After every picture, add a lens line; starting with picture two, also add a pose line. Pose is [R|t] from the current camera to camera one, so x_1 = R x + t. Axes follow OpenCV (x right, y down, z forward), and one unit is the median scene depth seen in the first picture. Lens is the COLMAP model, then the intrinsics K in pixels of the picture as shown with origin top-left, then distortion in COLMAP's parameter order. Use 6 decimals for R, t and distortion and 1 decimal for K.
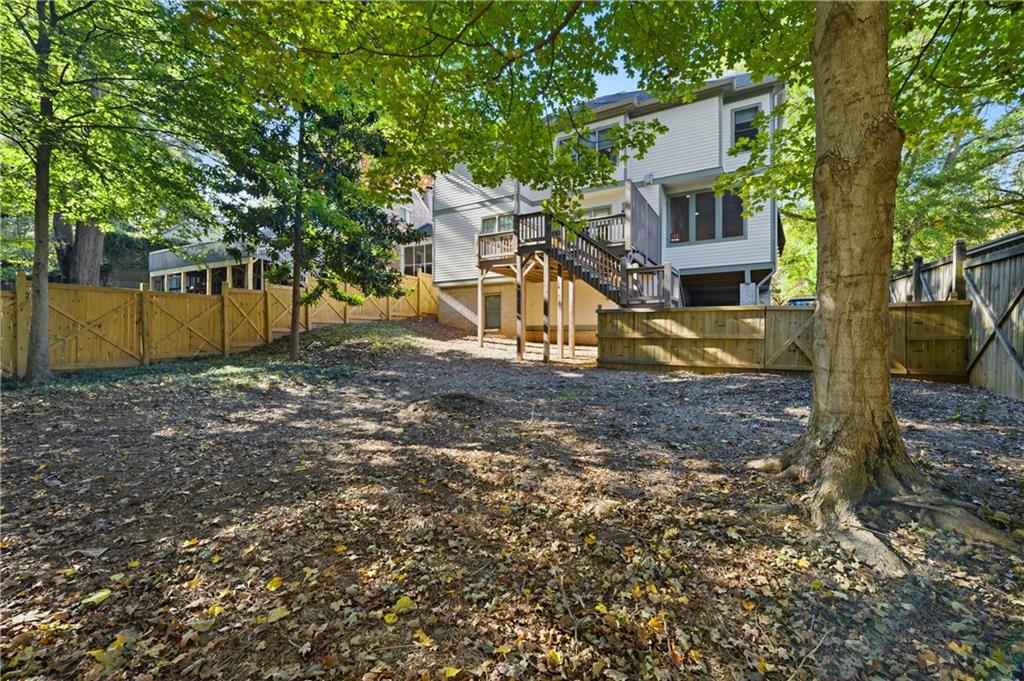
lens RADIAL K [[412.7, 0, 510.3], [0, 412.7, 329.7], [0, 0, 1]] dist [-0.000741, 0.000137]
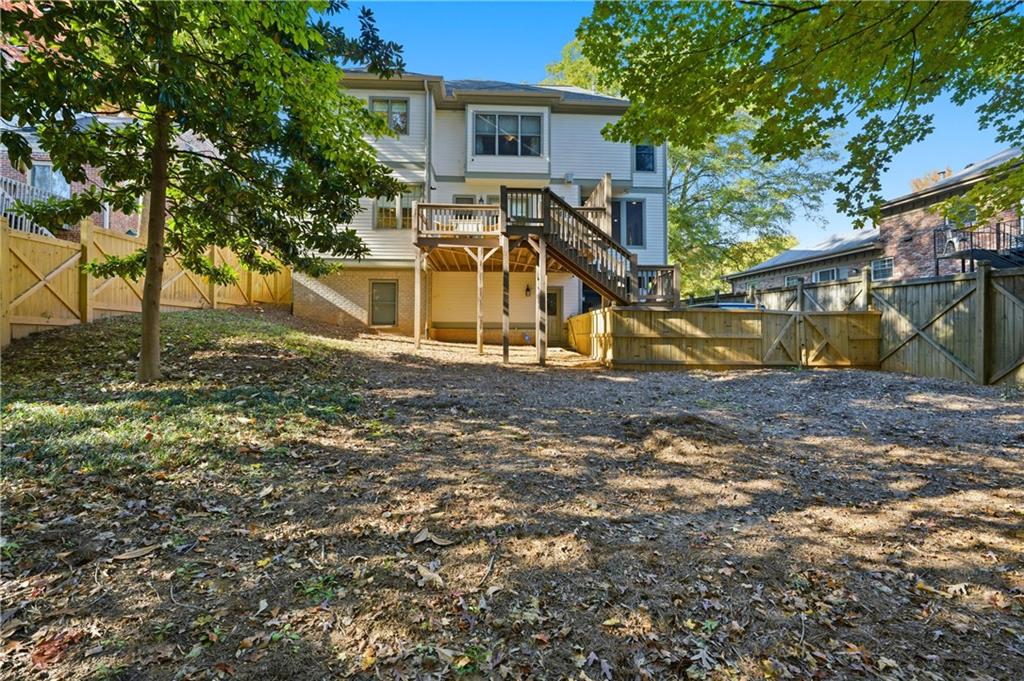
lens RADIAL K [[412.7, 0, 510.3], [0, 412.7, 329.7], [0, 0, 1]] dist [-0.000741, 0.000137]
pose [[0.832877, 0.009773, 0.553371, -0.446970], [-0.013624, 0.999903, 0.002847, 0.003341], [-0.553290, -0.009910, 0.832930, 0.321076]]
